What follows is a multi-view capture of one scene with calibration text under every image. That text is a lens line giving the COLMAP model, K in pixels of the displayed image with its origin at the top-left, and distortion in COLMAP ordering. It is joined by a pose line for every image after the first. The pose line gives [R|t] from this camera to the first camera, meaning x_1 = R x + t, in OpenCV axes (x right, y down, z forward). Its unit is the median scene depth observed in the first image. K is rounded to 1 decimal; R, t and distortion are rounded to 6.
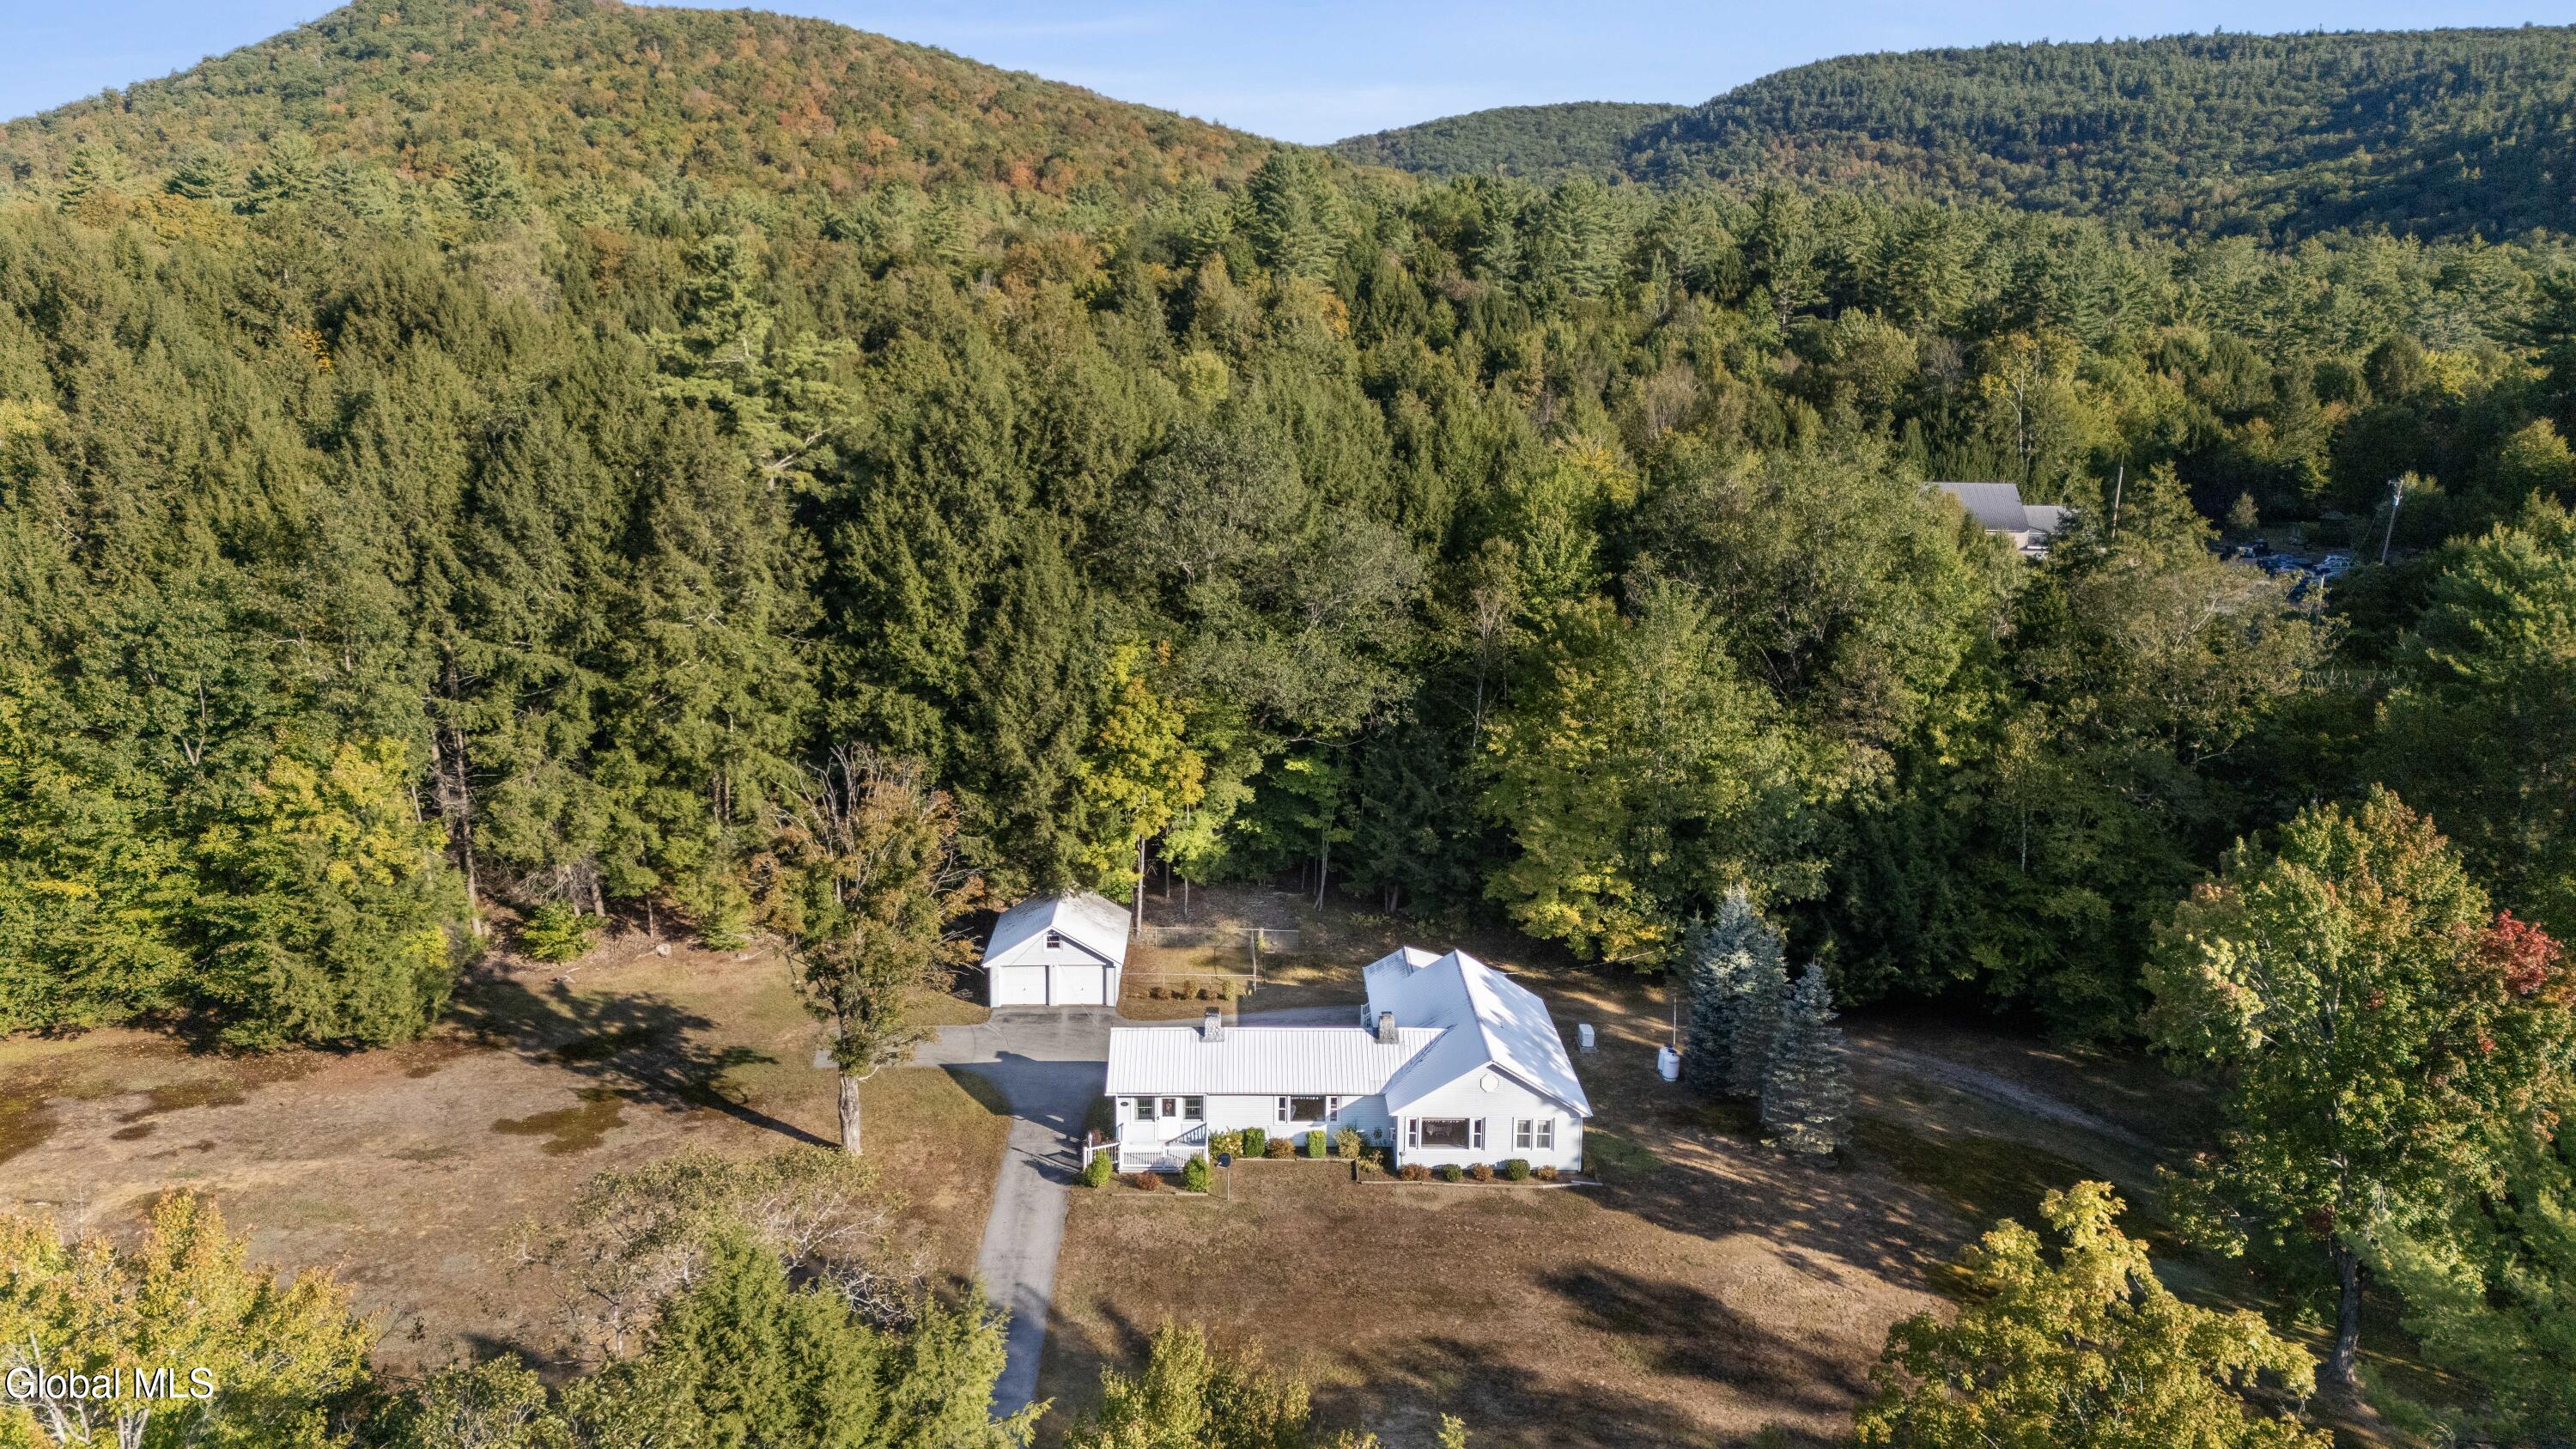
lens RADIAL K [[1982.1, 0, 1288.0], [0, 1982.1, 724.5], [0, 0, 1]] dist [0.061568, -0.067189]
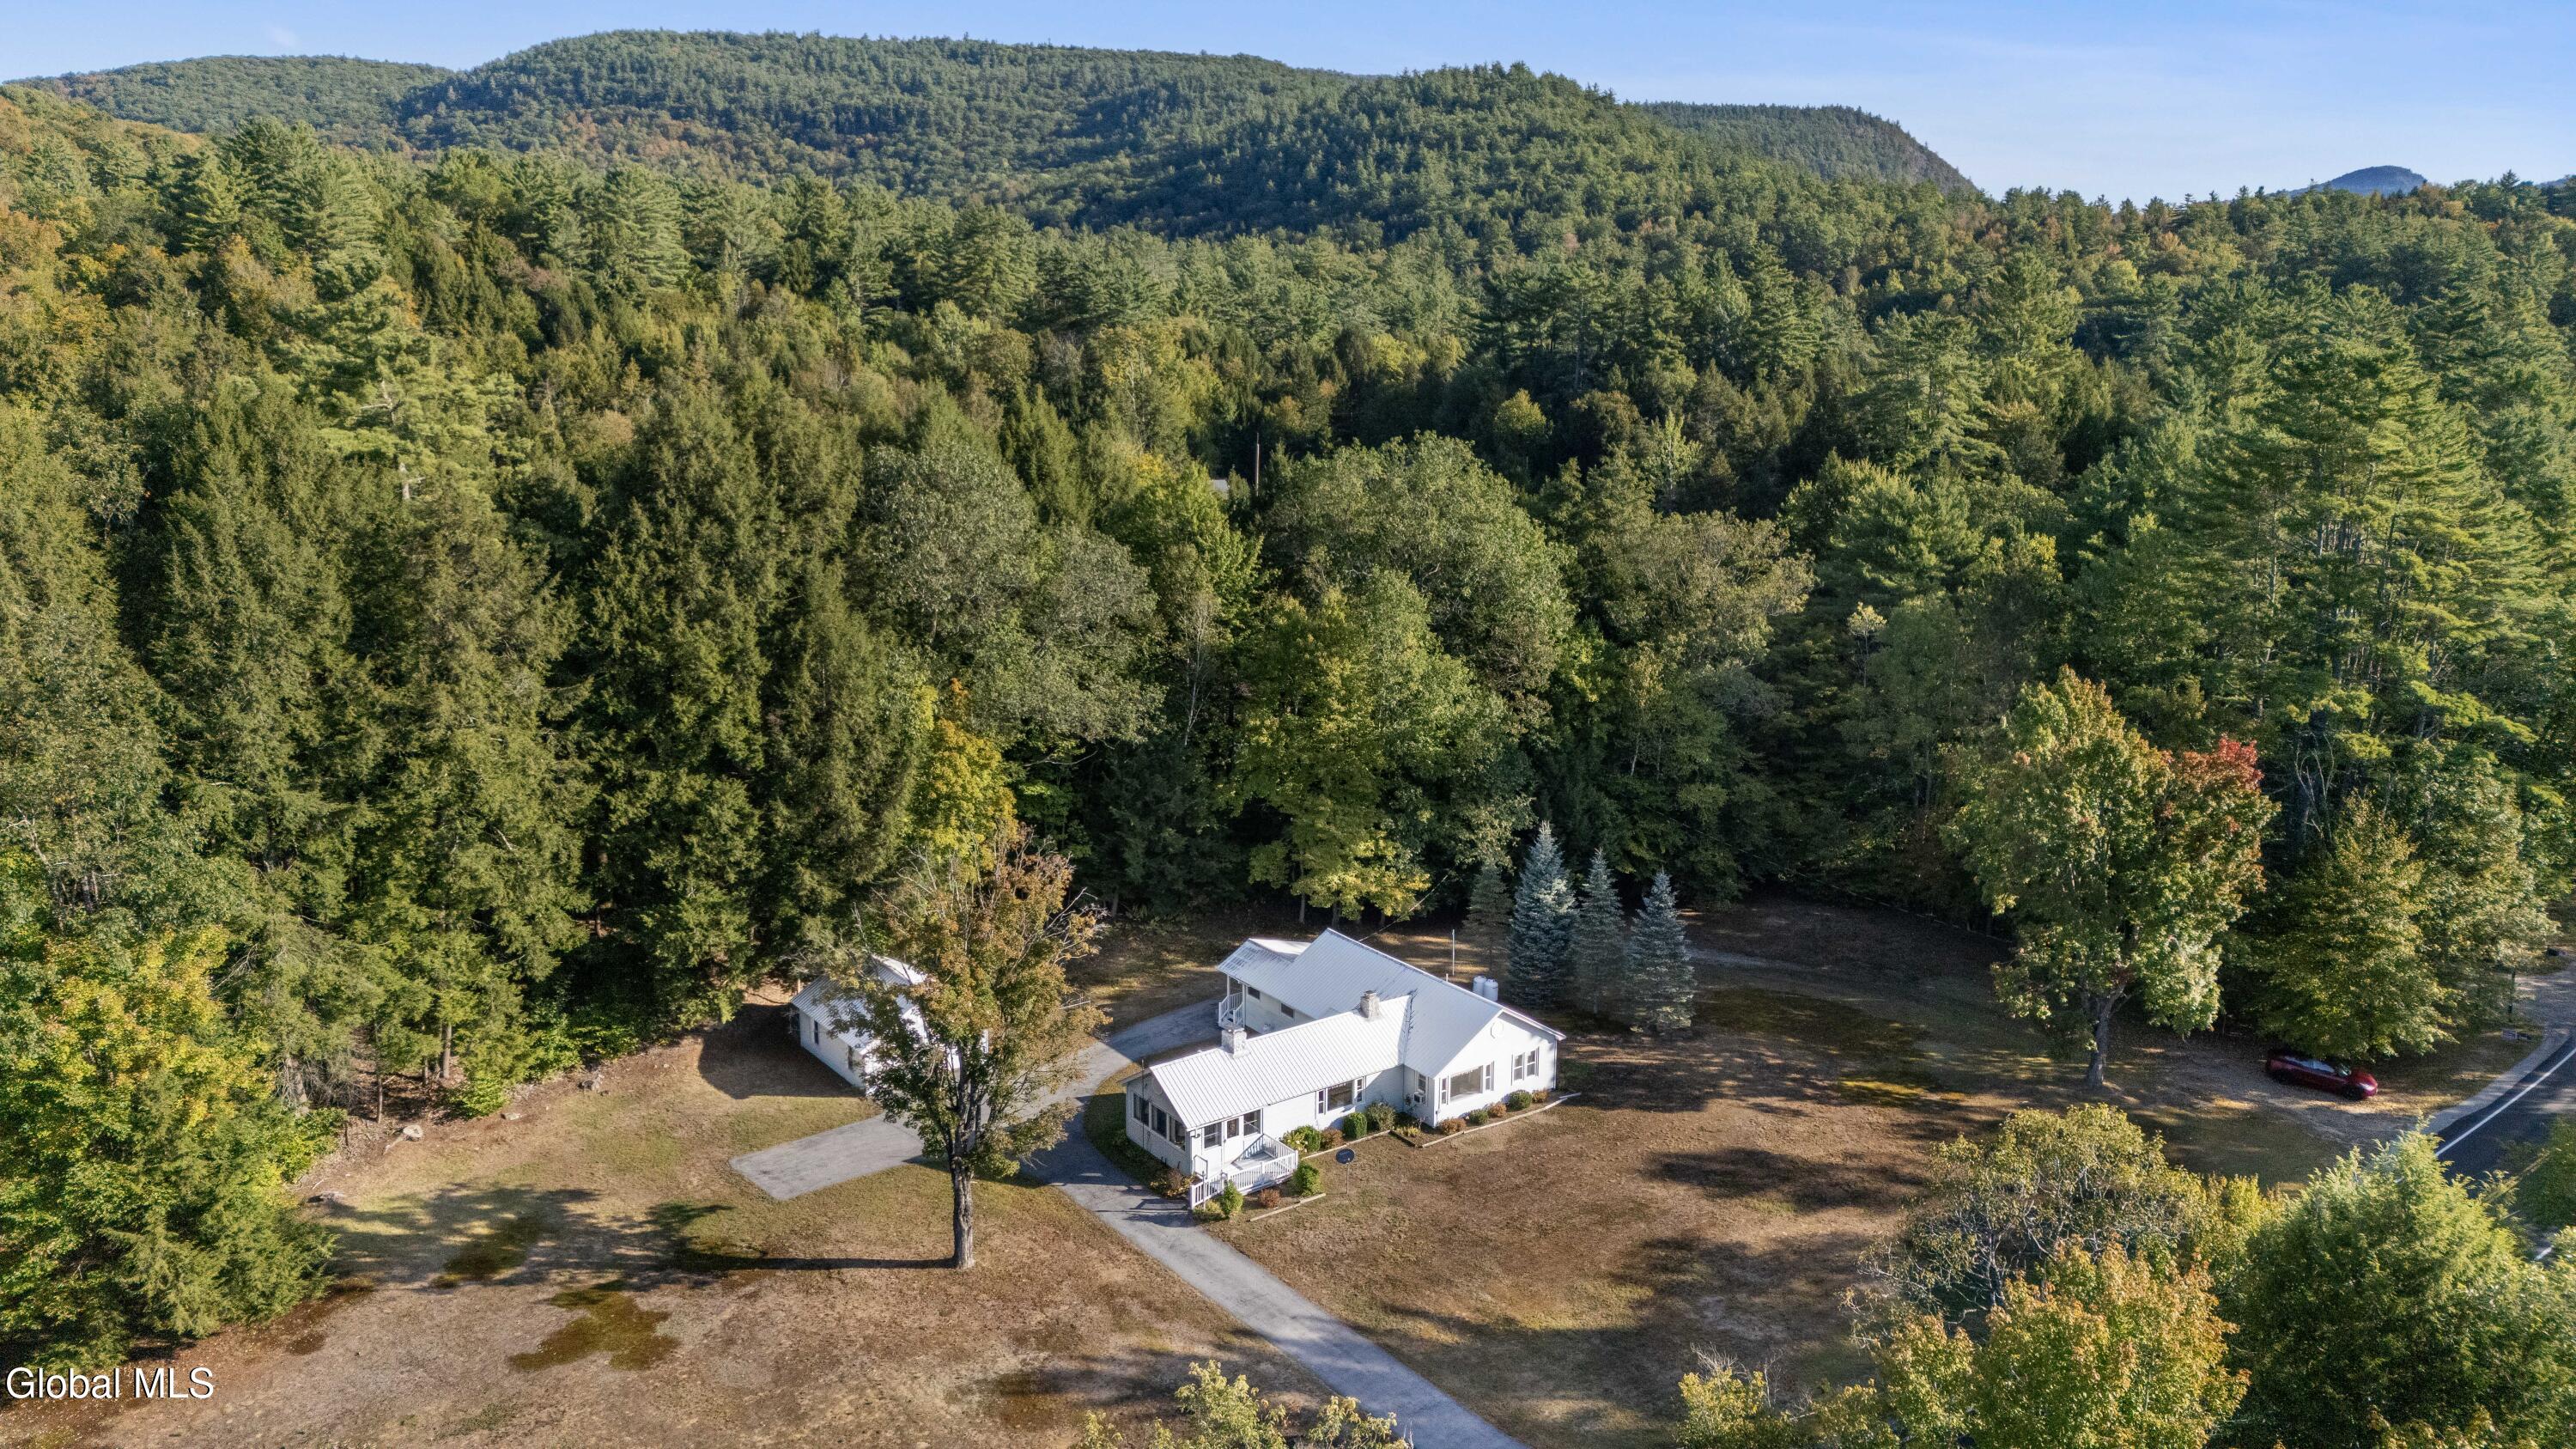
lens RADIAL K [[1982.1, 0, 1288.0], [0, 1982.1, 724.5], [0, 0, 1]] dist [0.061568, -0.067189]
pose [[0.794371, -0.133641, 0.592549, -0.210685], [0.125341, 0.990567, 0.055375, -0.022197], [-0.594360, 0.030283, 0.803629, 0.055074]]
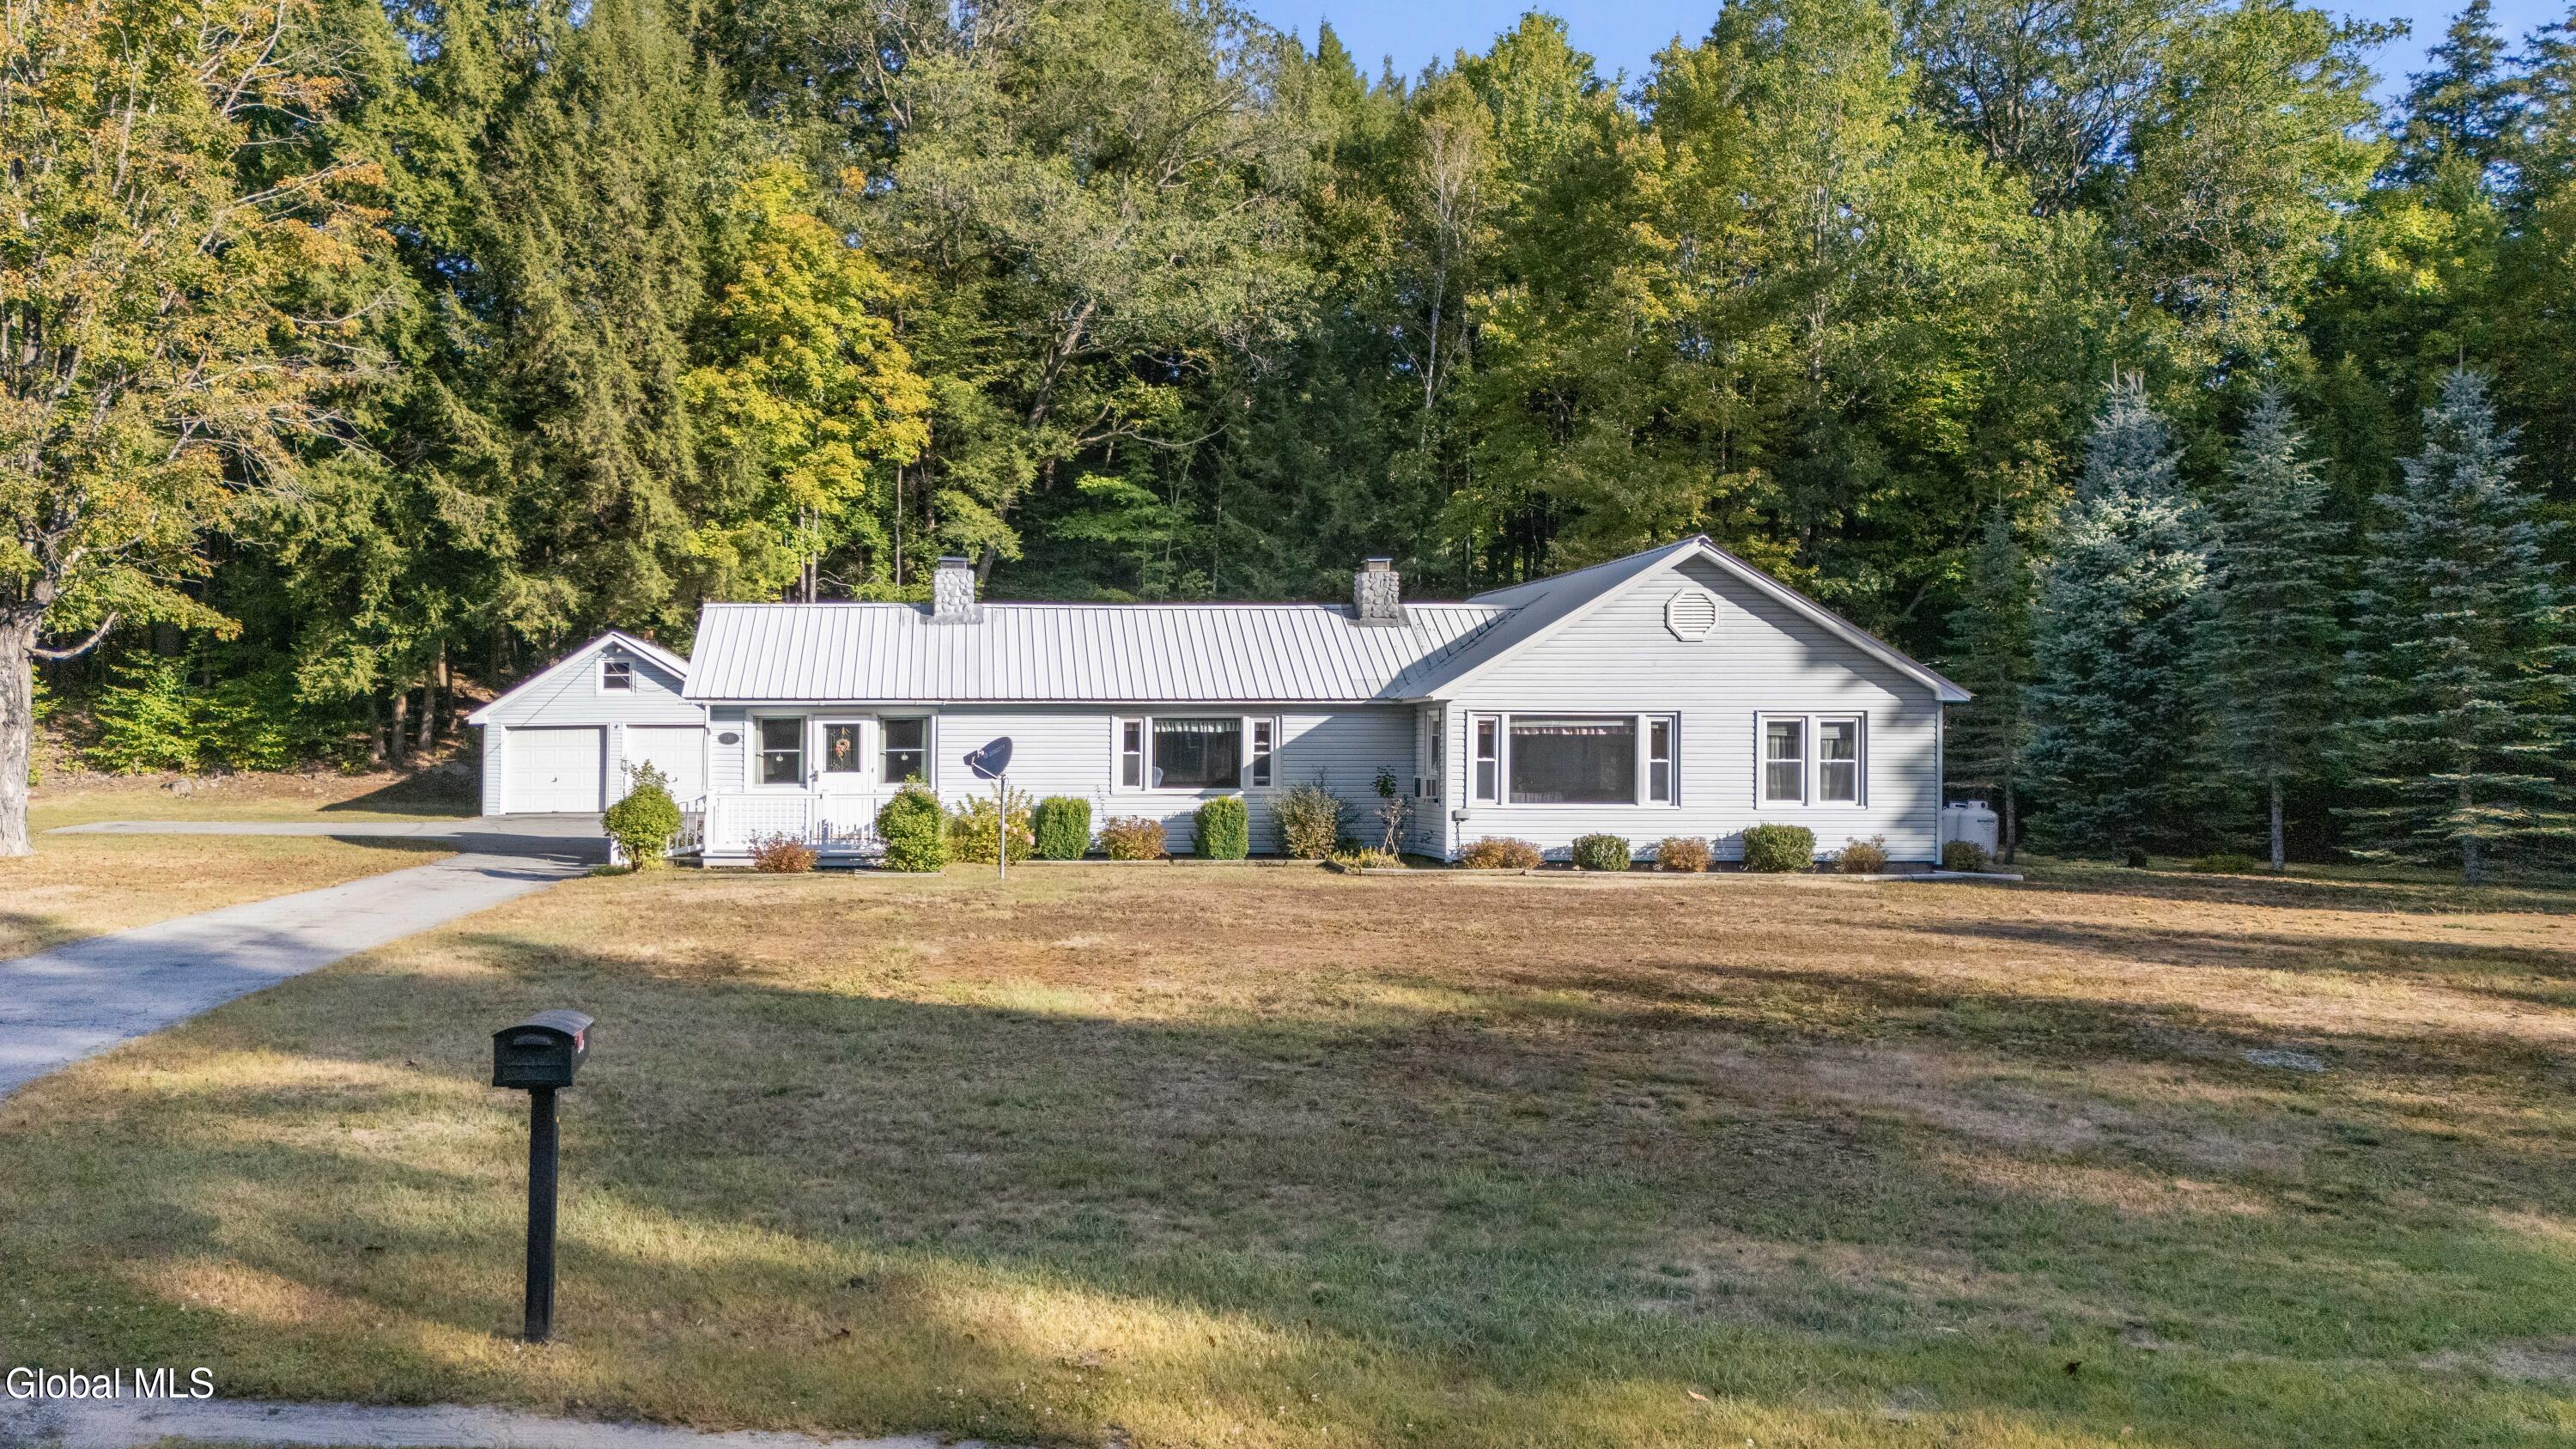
lens RADIAL K [[2040.6, 0, 1003.2], [0, 2040.6, 725.4], [0, 0, 1]] dist [0.064311, -0.073521]
pose [[0.999976, -0.006868, 0.001308, -0.009913], [0.006975, 0.967437, -0.253016, 0.099643], [0.000472, 0.253019, 0.967461, 0.208696]]
